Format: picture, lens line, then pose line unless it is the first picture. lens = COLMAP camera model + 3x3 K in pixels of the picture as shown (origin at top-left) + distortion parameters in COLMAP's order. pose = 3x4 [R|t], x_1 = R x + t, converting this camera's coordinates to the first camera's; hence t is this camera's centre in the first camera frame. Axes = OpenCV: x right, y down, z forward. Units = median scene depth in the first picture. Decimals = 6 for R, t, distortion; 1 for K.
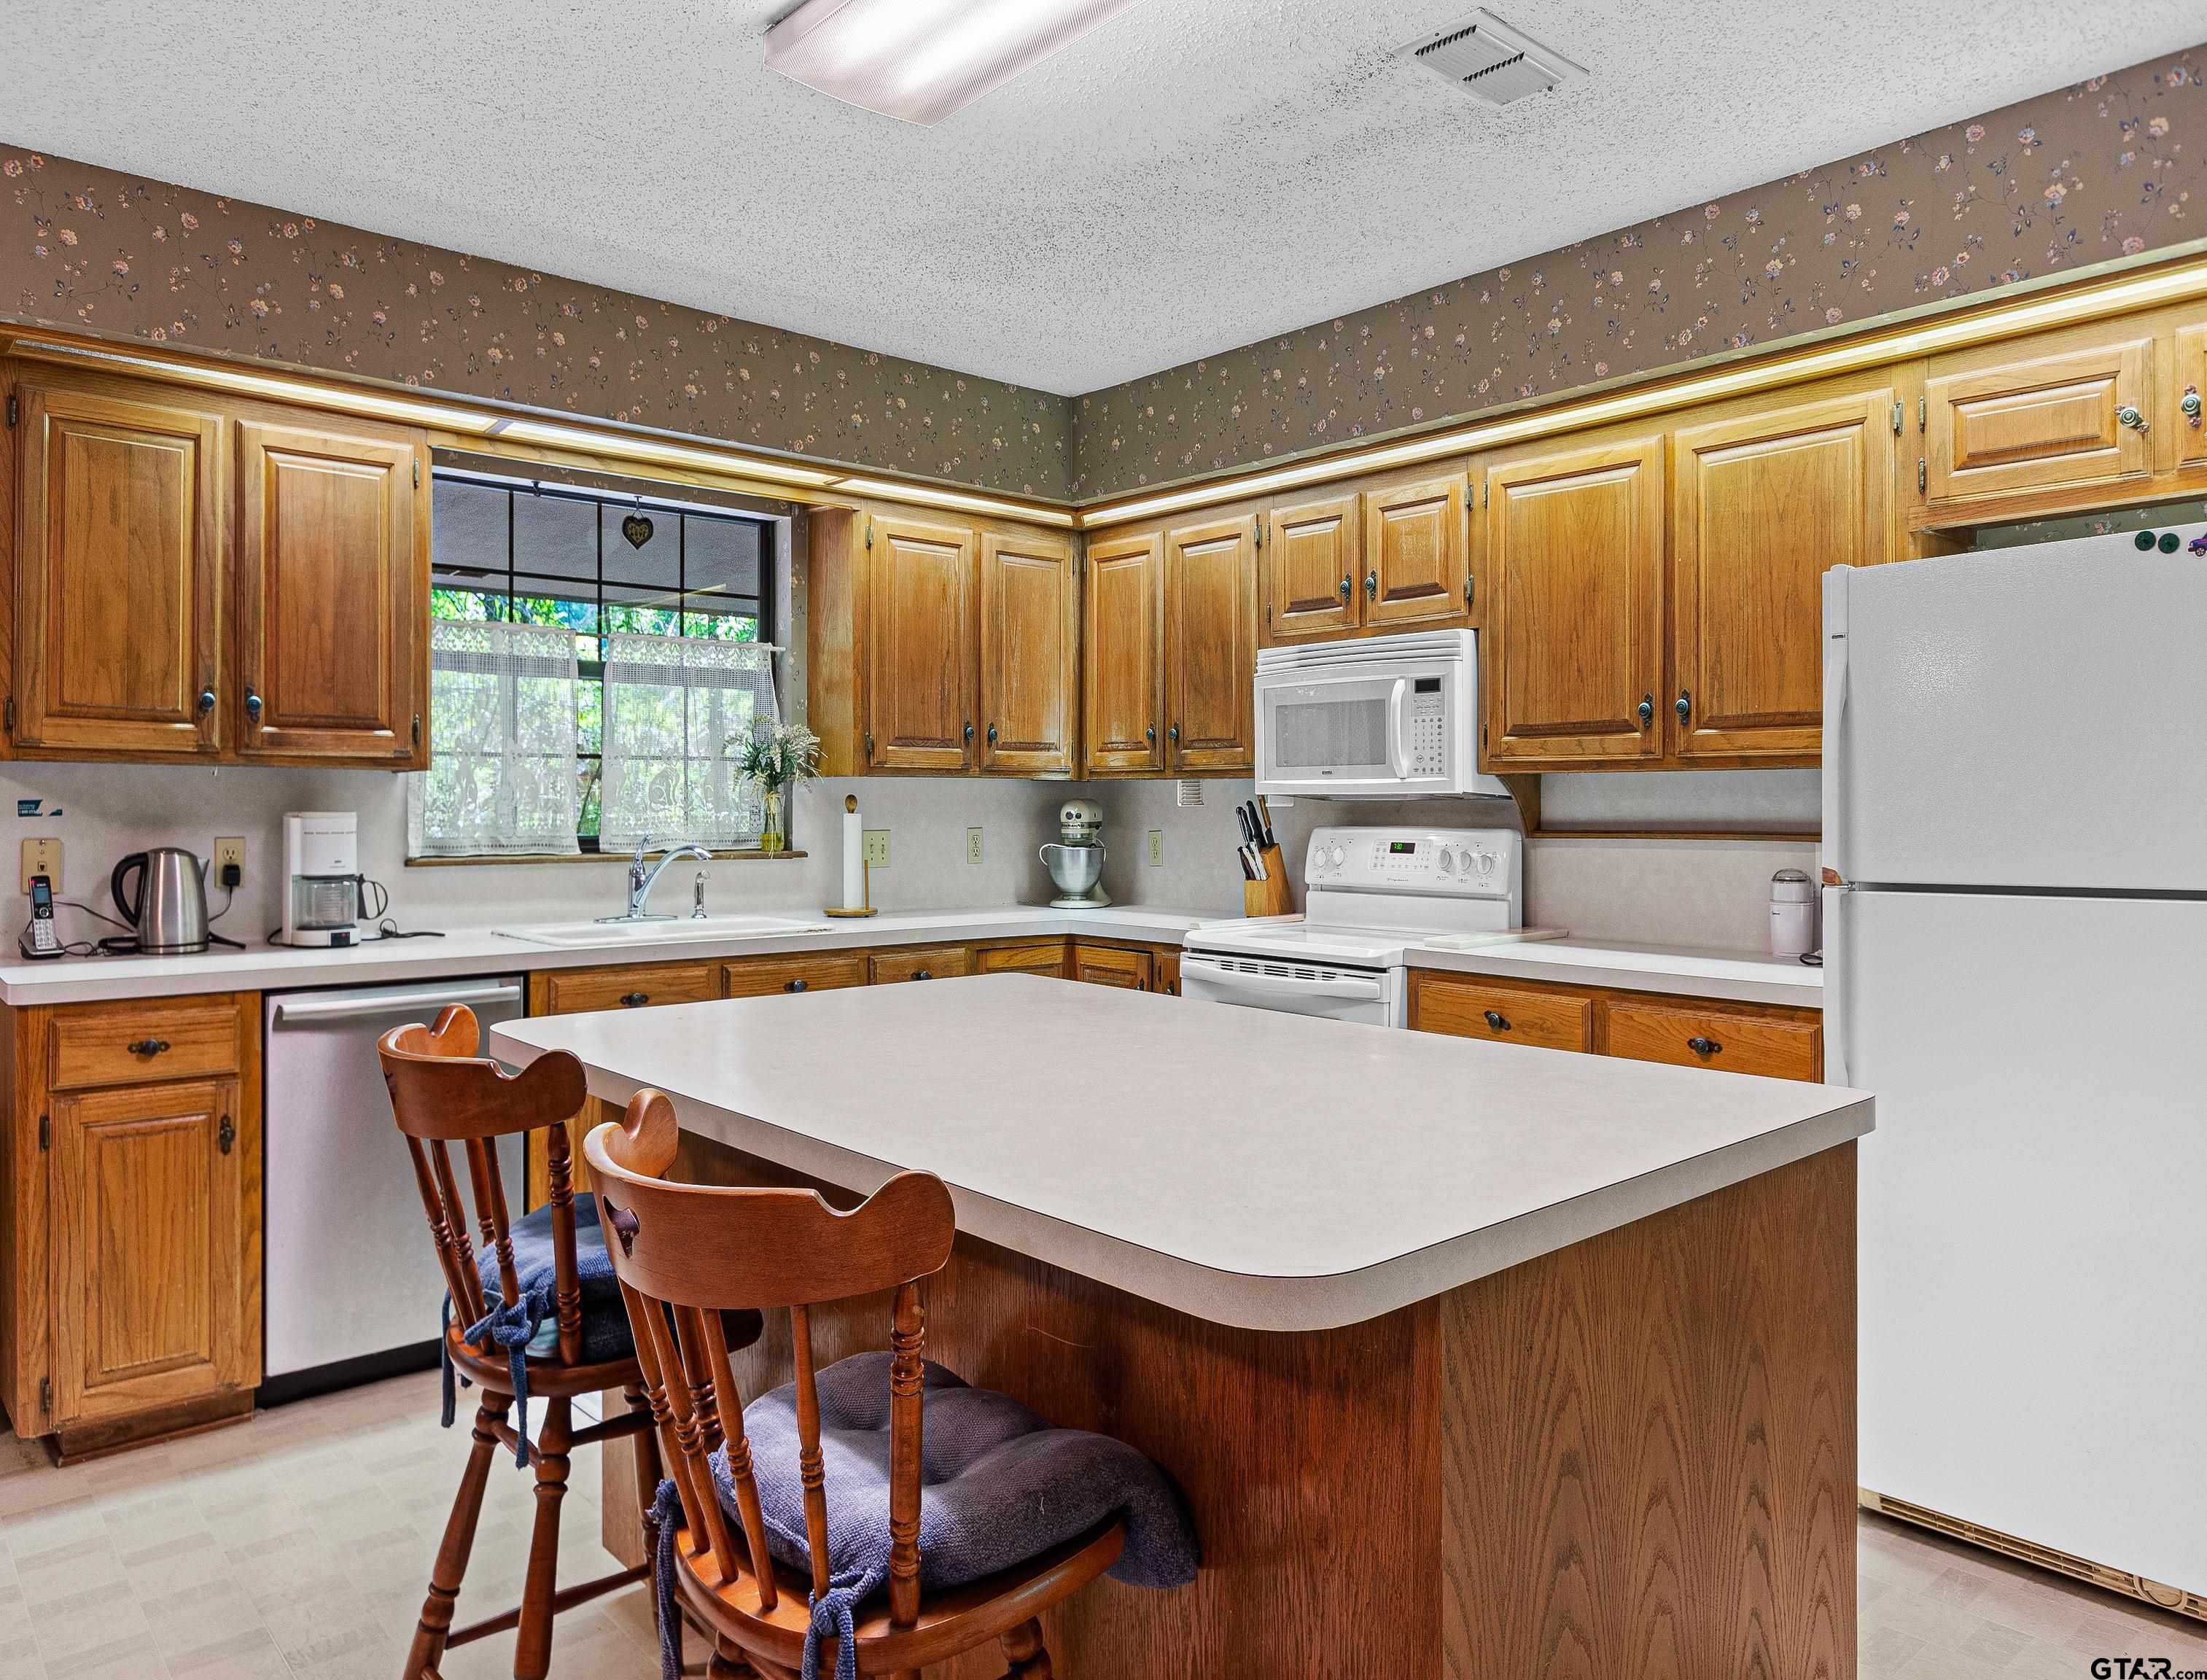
lens RADIAL K [[1395.0, 0, 1165.5], [0, 1395.0, 798.8], [0, 0, 1]] dist [-0.003194, -0.001483]
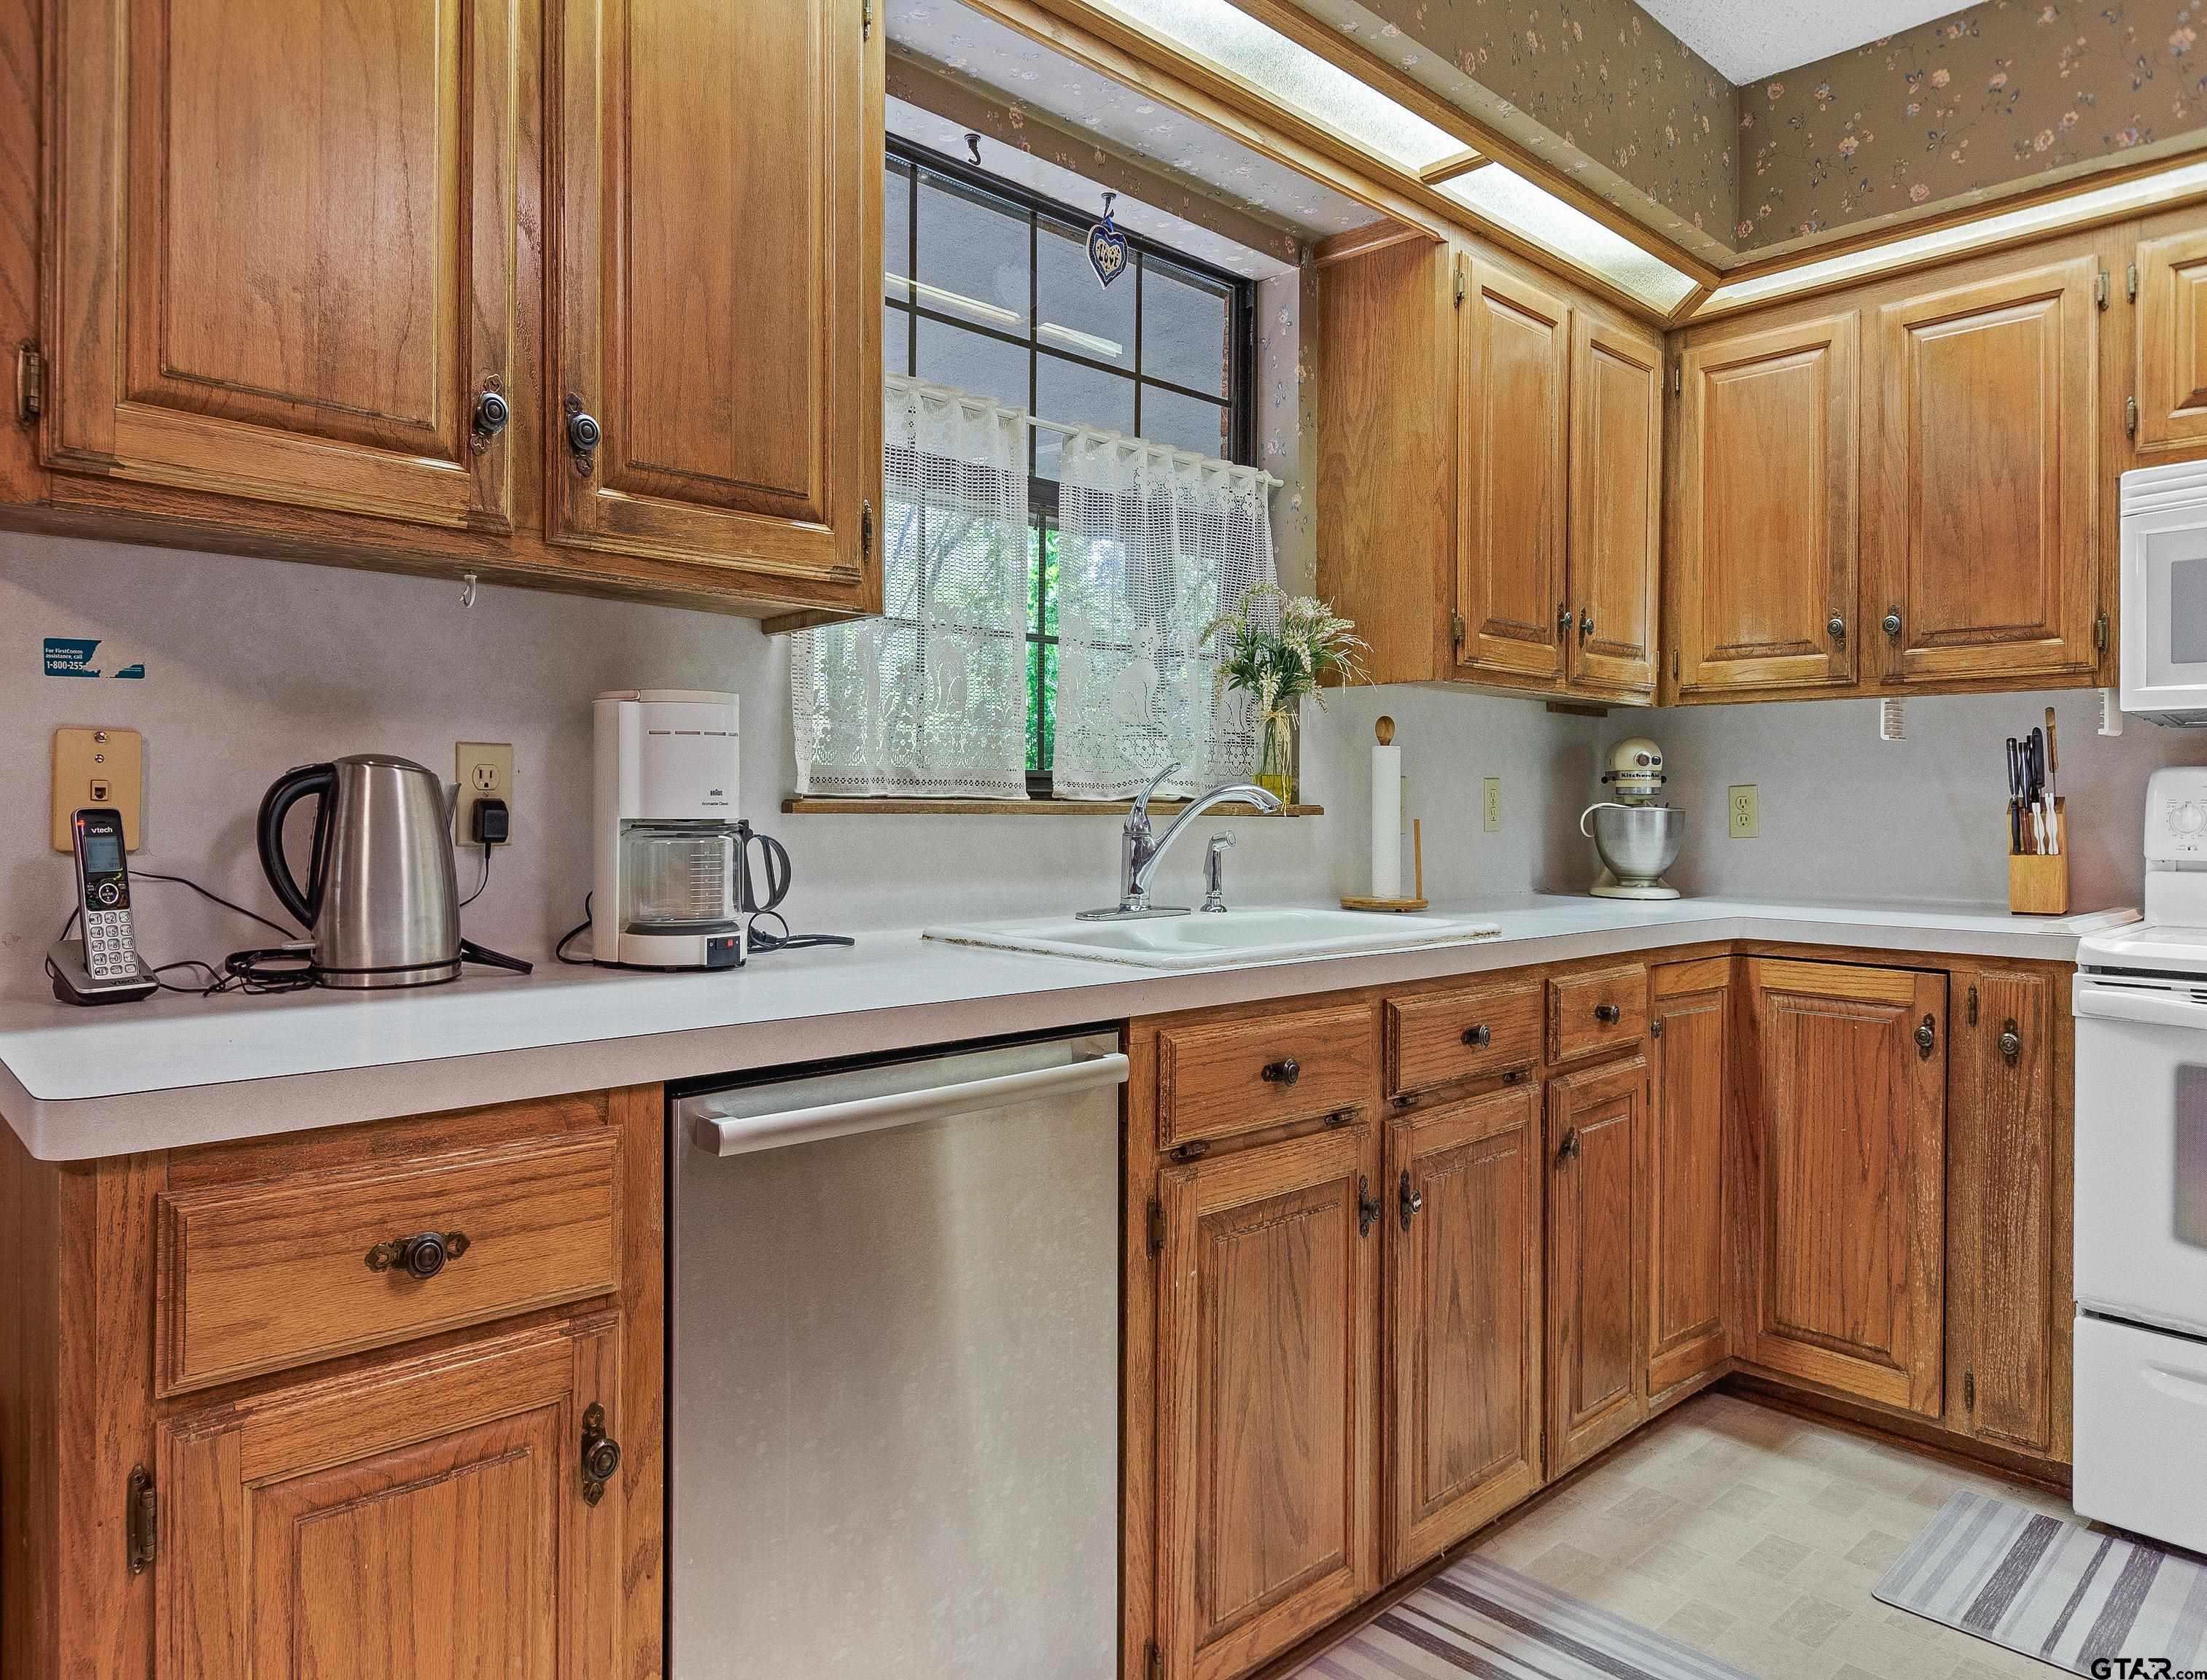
lens RADIAL K [[1369.5, 0, 1193.8], [0, 1369.5, 805.1], [0, 0, 1]] dist [0.005281, -0.003497]
pose [[0.999622, 0.005397, 0.026951, -0.440025], [-0.005548, 0.999969, 0.005524, 0.045702], [-0.026920, -0.005671, 0.999621, 0.517492]]
